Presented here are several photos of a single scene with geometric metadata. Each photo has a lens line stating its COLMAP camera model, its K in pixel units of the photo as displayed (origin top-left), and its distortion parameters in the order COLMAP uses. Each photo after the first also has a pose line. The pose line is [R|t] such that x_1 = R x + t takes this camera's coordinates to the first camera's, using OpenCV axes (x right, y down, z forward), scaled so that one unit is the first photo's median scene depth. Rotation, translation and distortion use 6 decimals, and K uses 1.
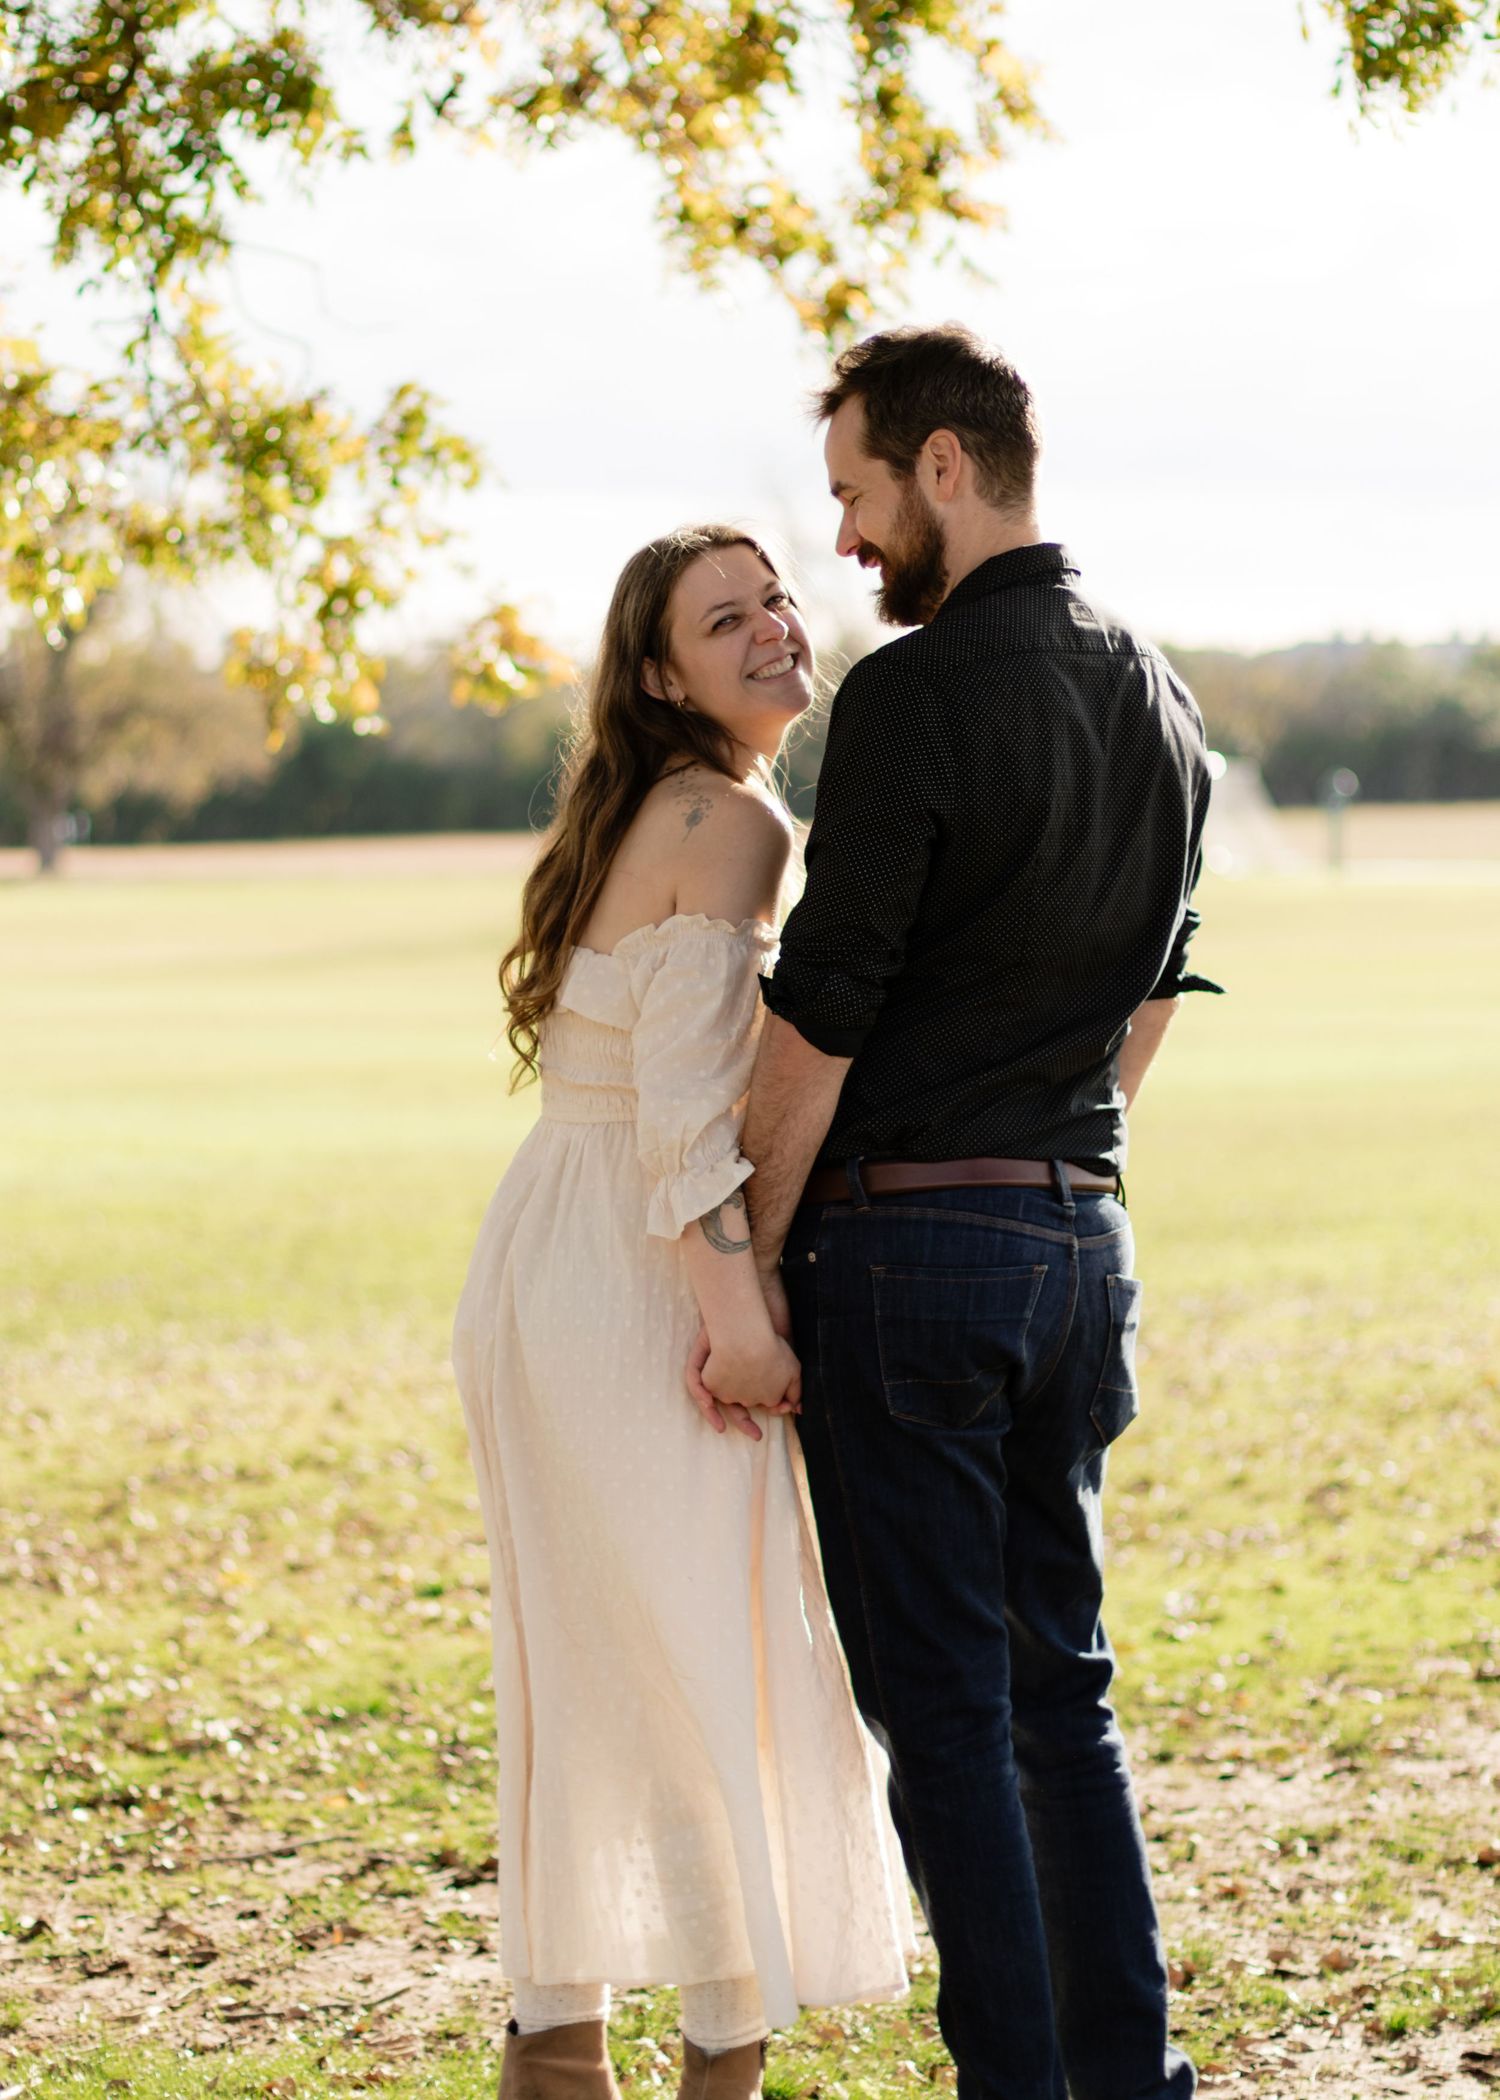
lens RADIAL K [[5284.7, 0, 752.6], [0, 5284.7, 652.1], [0, 0, 1]] dist [0.214583, -1.462476]
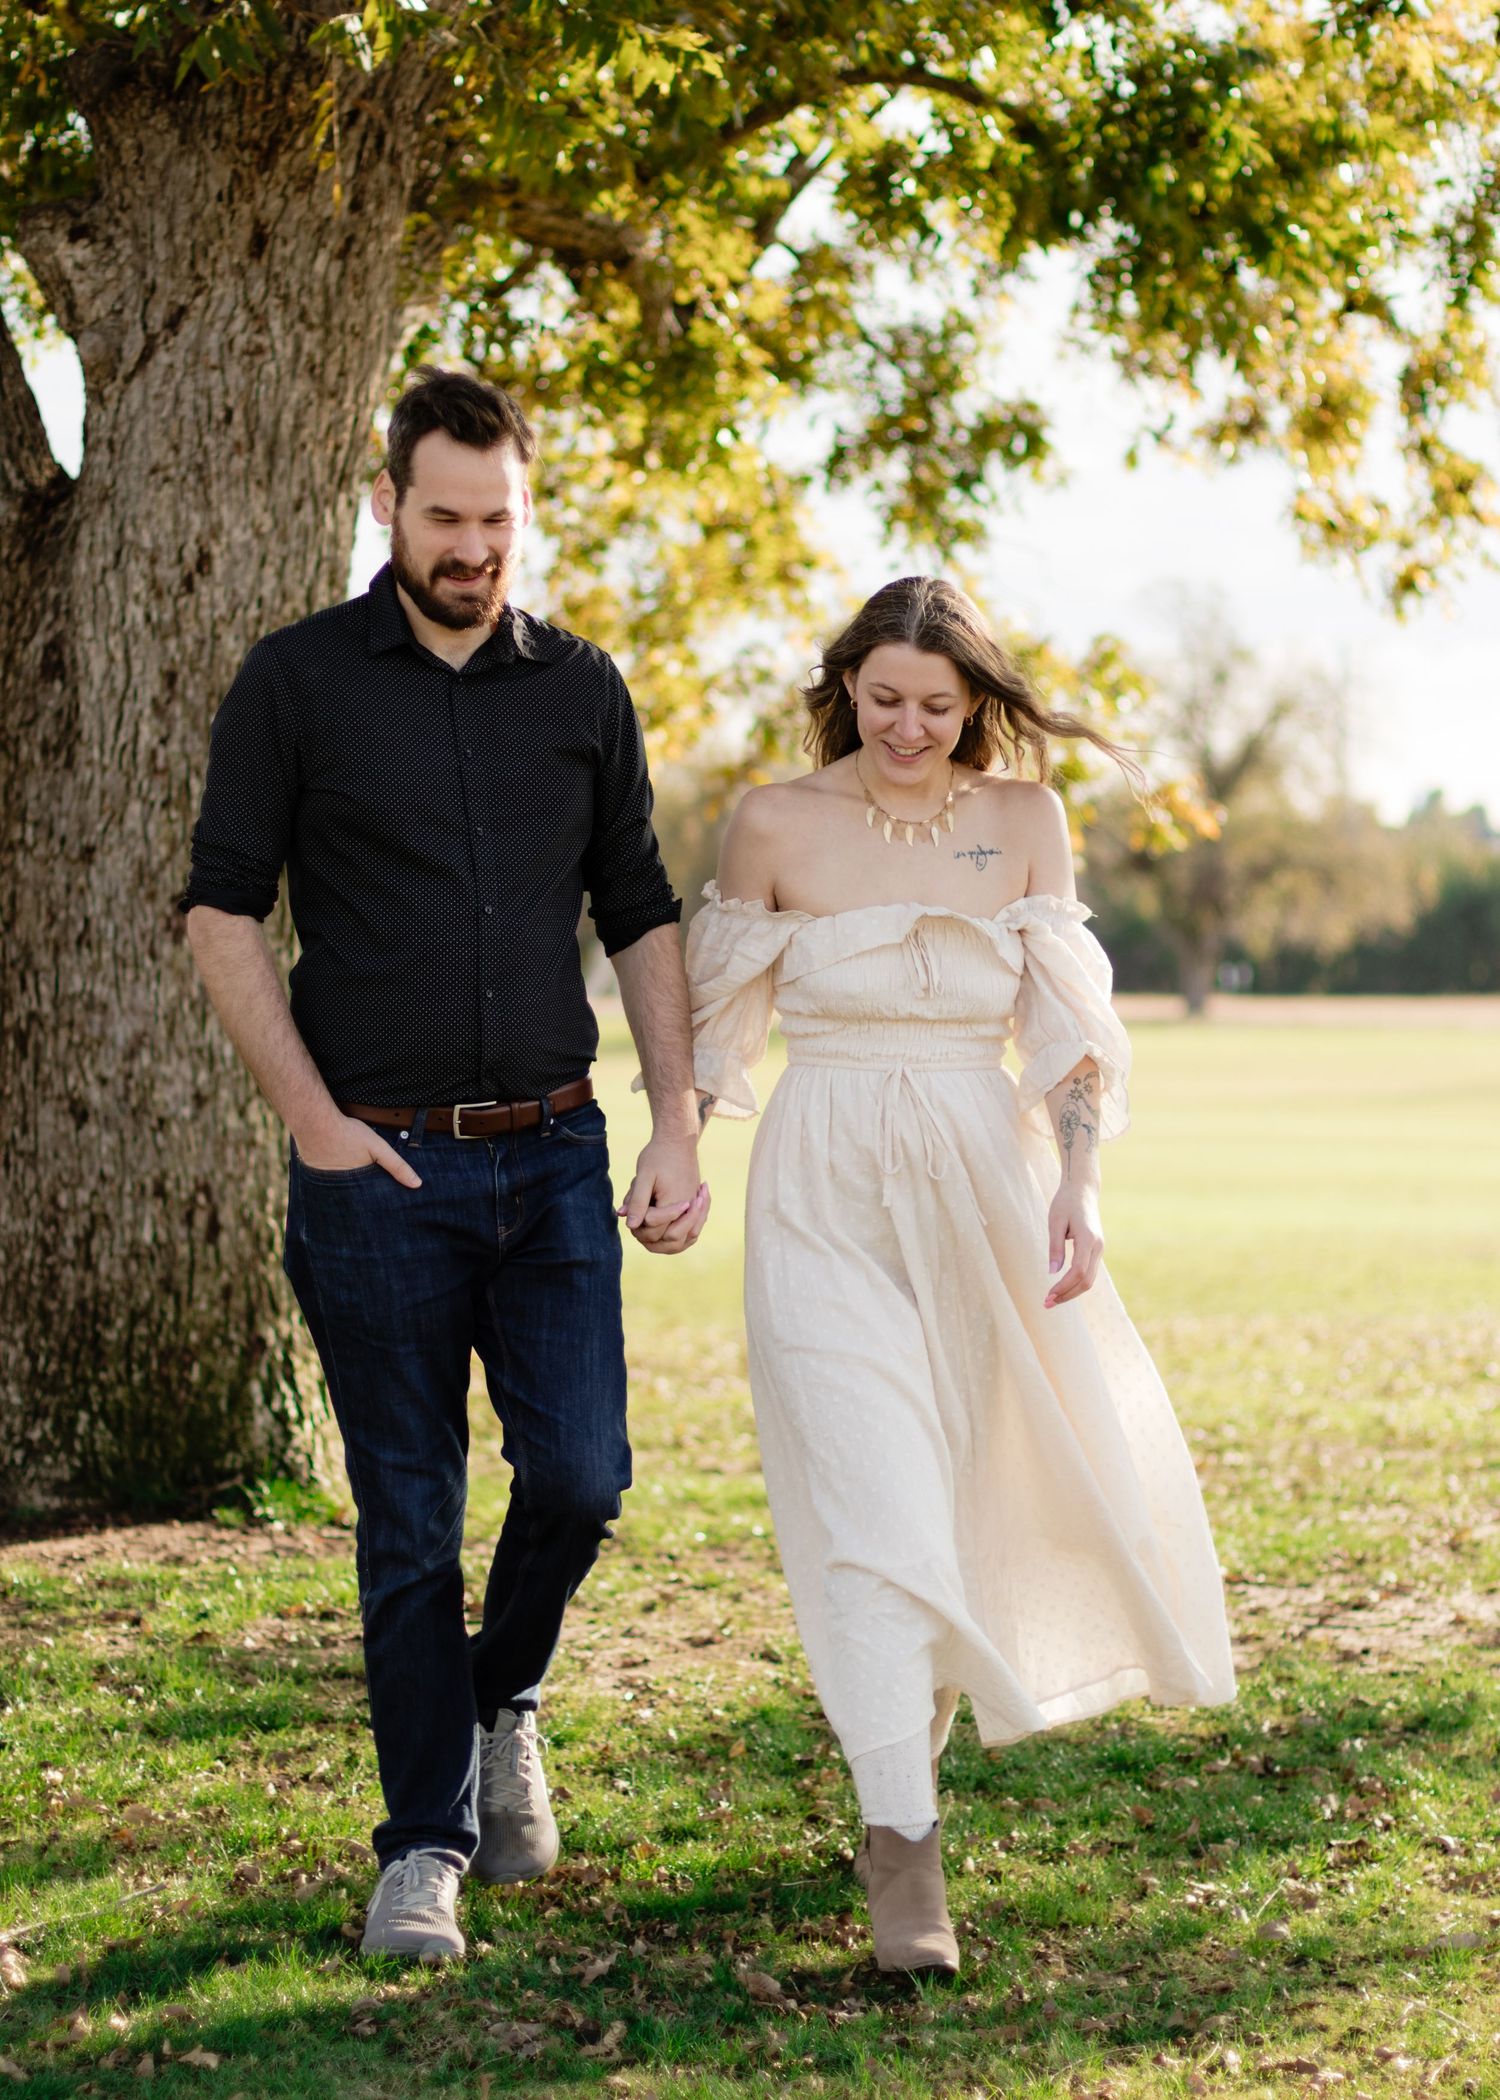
lens RADIAL K [[5272.0, 0, 741.3], [0, 5272.0, 934.7], [0, 0, 1]] dist [0.017148, -0.177909]
pose [[0.974045, 0.026481, -0.224801, 0.180538], [-0.021053, 0.999427, 0.026509, -0.002452], [0.225374, -0.021088, 0.974044, -0.501951]]
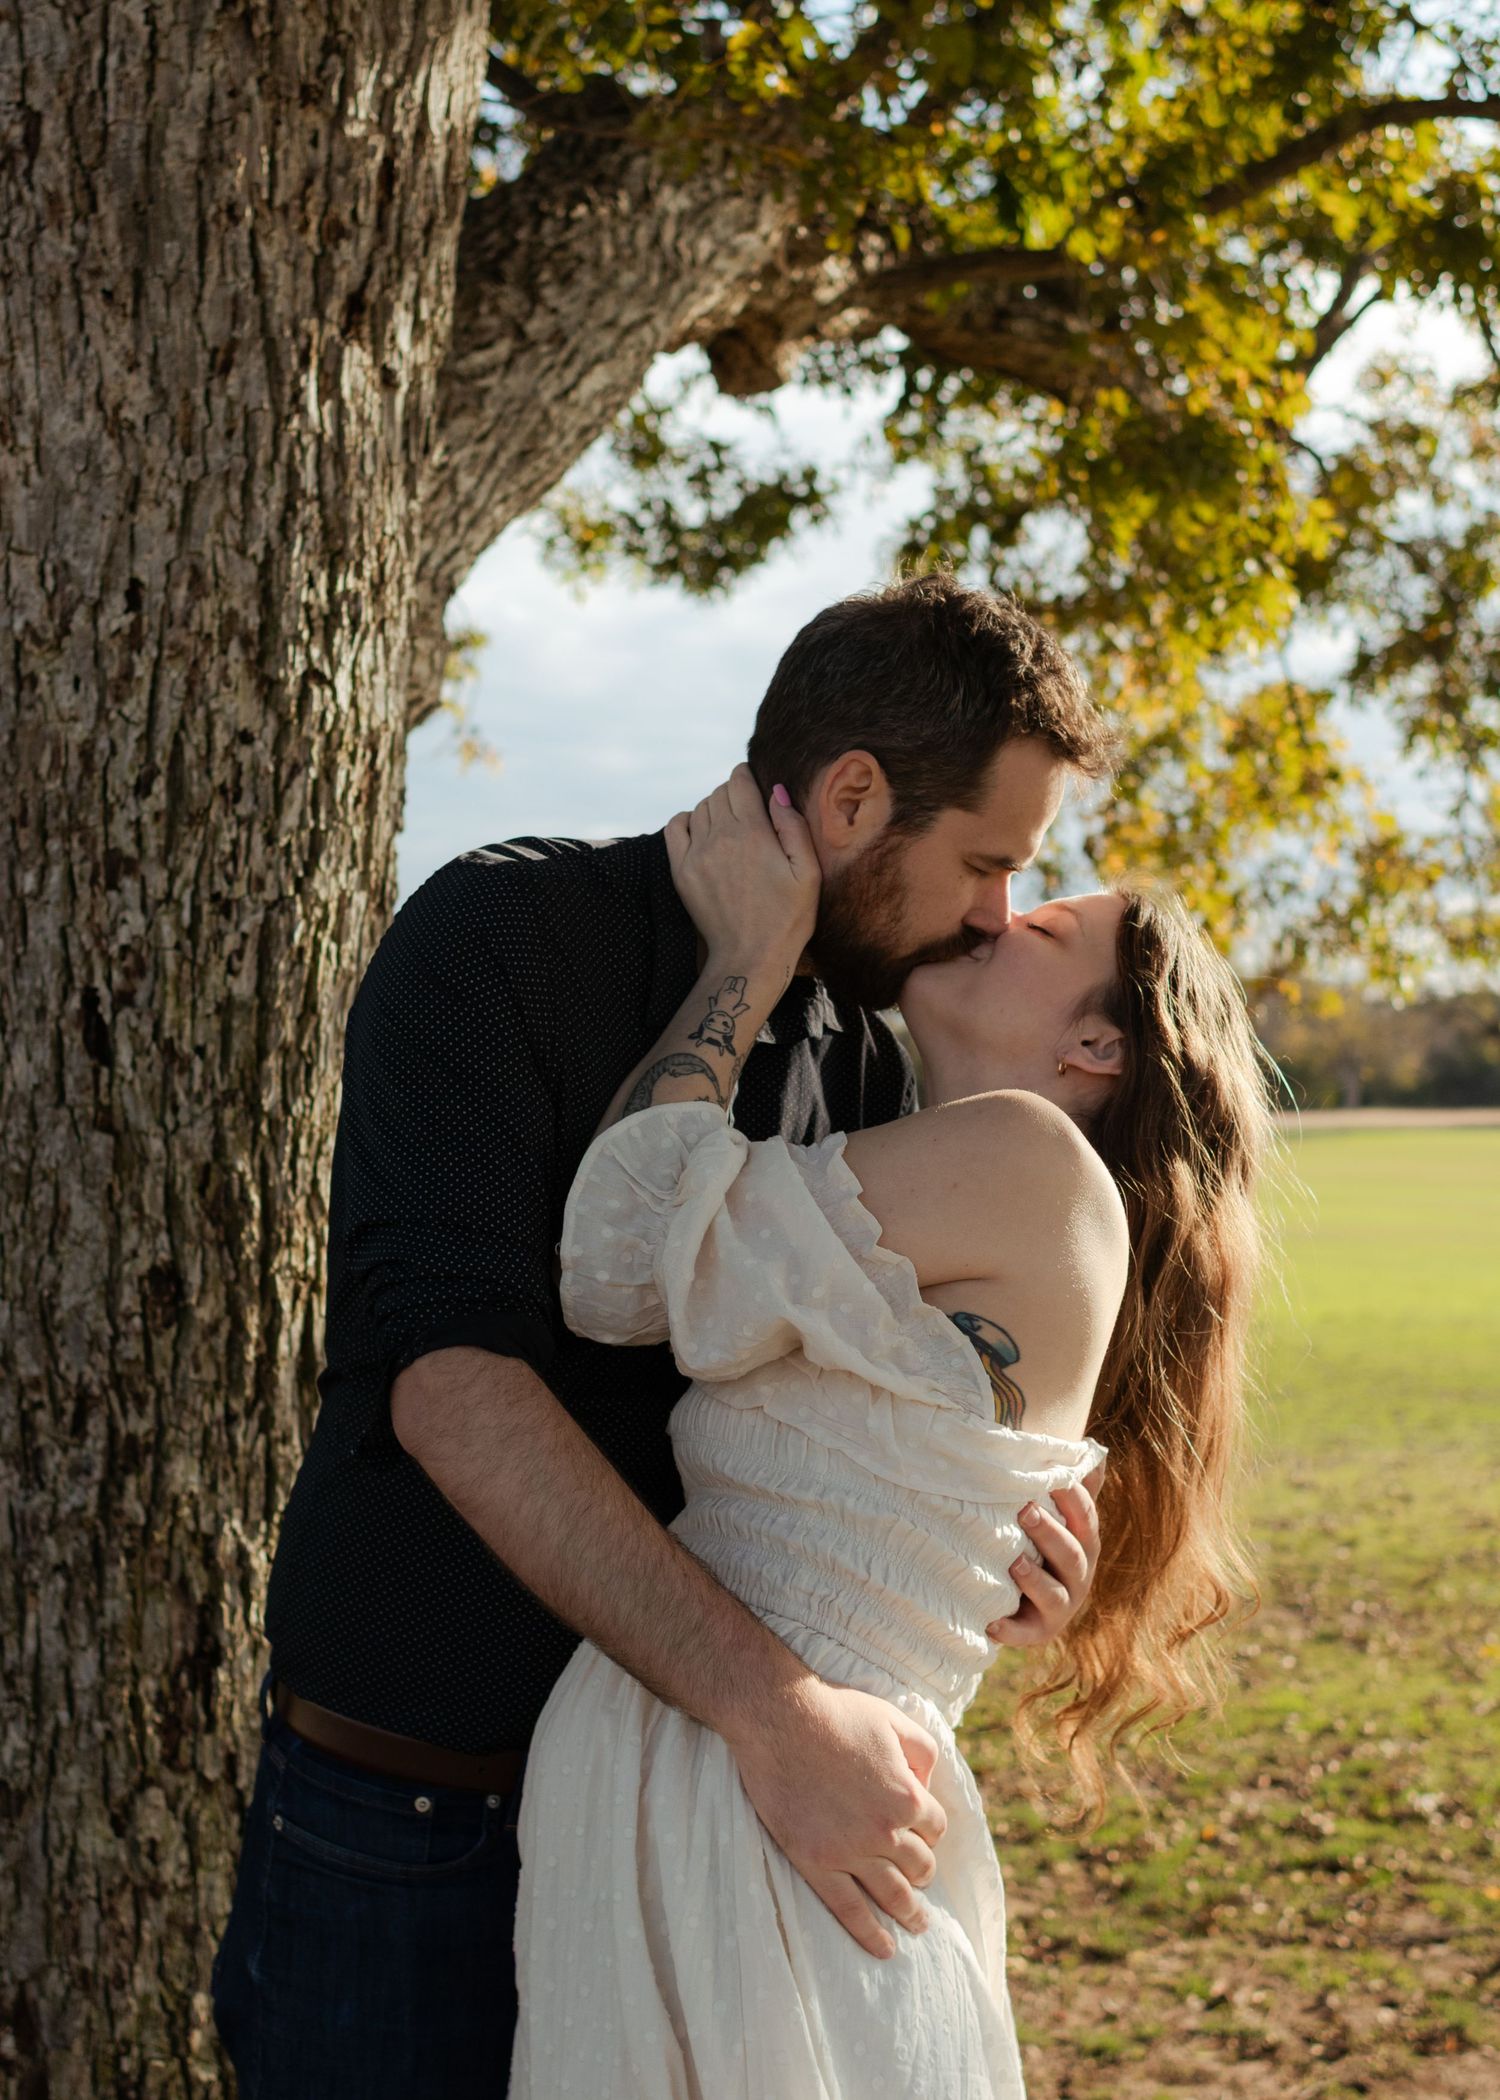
lens RADIAL K [[2868.7, 0, 750.0], [0, 2868.7, 1050.0], [0, 0, 1]] dist [0.045516, -0.044893]
pose [[0.920576, 0.011177, -0.390404, 0.019917], [-0.003515, 0.999787, 0.020335, -0.005677], [0.390549, -0.017347, 0.920419, 0.172384]]
